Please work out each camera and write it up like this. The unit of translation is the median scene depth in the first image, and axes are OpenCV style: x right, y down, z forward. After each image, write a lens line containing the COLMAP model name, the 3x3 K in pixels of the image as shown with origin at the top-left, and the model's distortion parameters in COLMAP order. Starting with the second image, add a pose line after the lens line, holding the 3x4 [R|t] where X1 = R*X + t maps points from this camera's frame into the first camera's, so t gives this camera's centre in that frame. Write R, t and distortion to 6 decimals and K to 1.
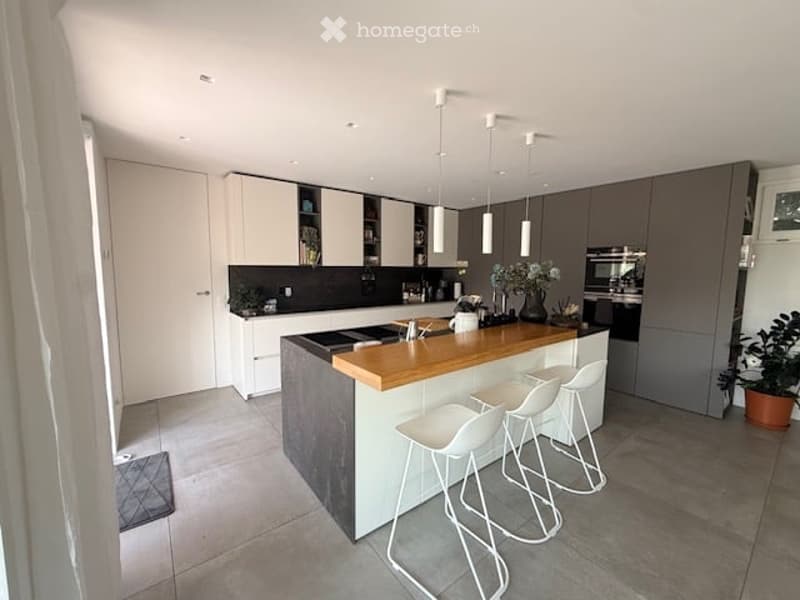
lens RADIAL K [[324.0, 0, 400.0], [0, 324.0, 300.0], [0, 0, 1]] dist [-0.000136, -0.000015]
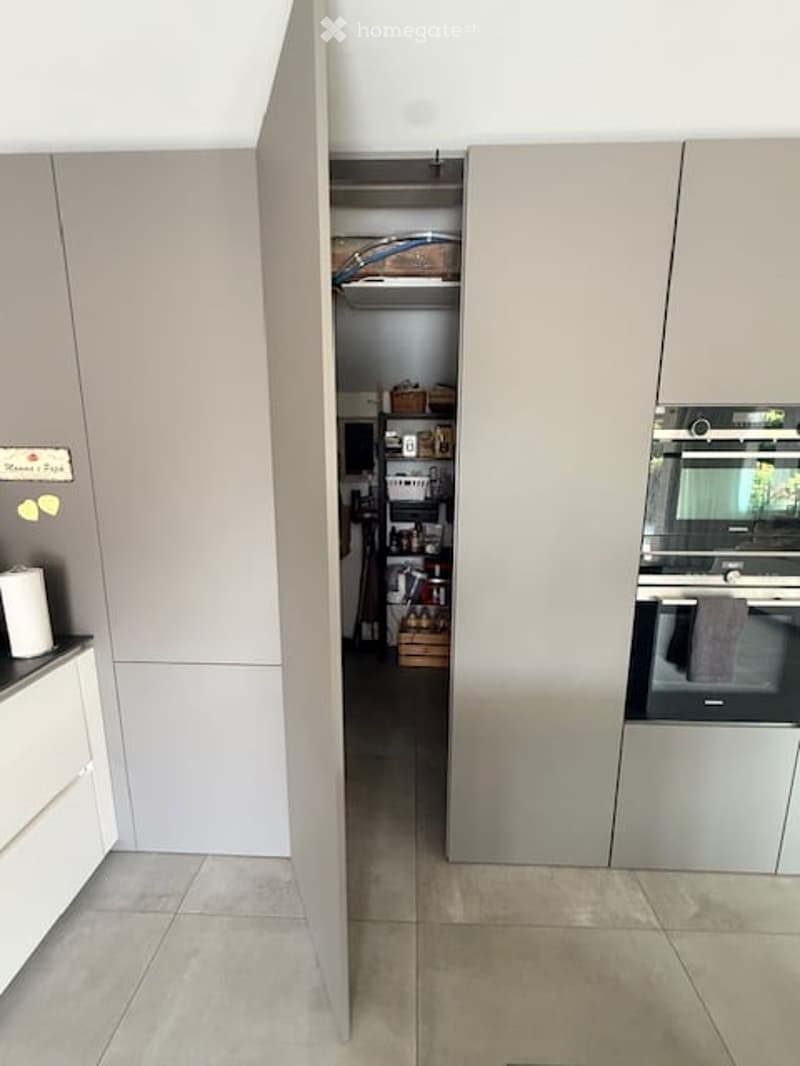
lens RADIAL K [[431.8, 0, 400.0], [0, 431.8, 533.0], [0, 0, 1]] dist [-0.000136, -0.000015]
pose [[0.635334, -0.145801, 0.758348, 0.158343], [0.081389, 0.989188, 0.121996, -0.103239], [-0.767936, -0.015787, 0.640332, 0.808266]]
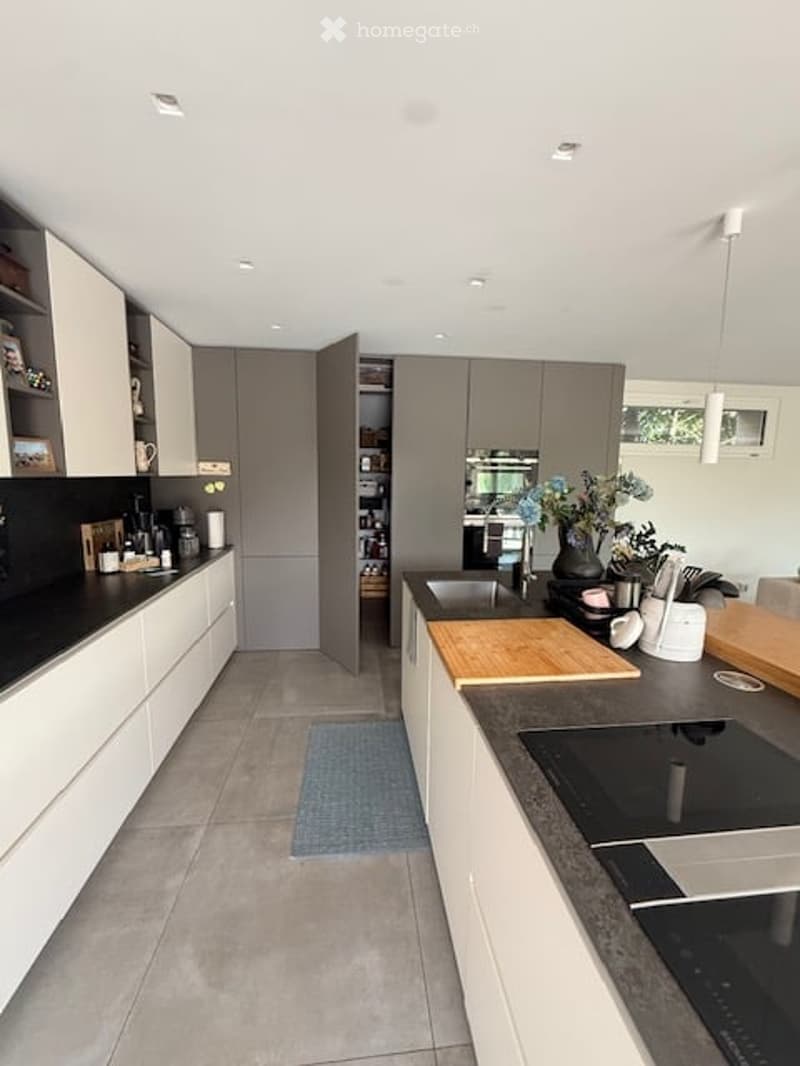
lens RADIAL K [[431.8, 0, 400.0], [0, 431.8, 533.0], [0, 0, 1]] dist [-0.000136, -0.000015]
pose [[0.520175, -0.116389, 0.846092, -0.232741], [0.080111, 0.992952, 0.087339, -0.066319], [-0.850294, 0.022350, 0.525833, 0.560930]]
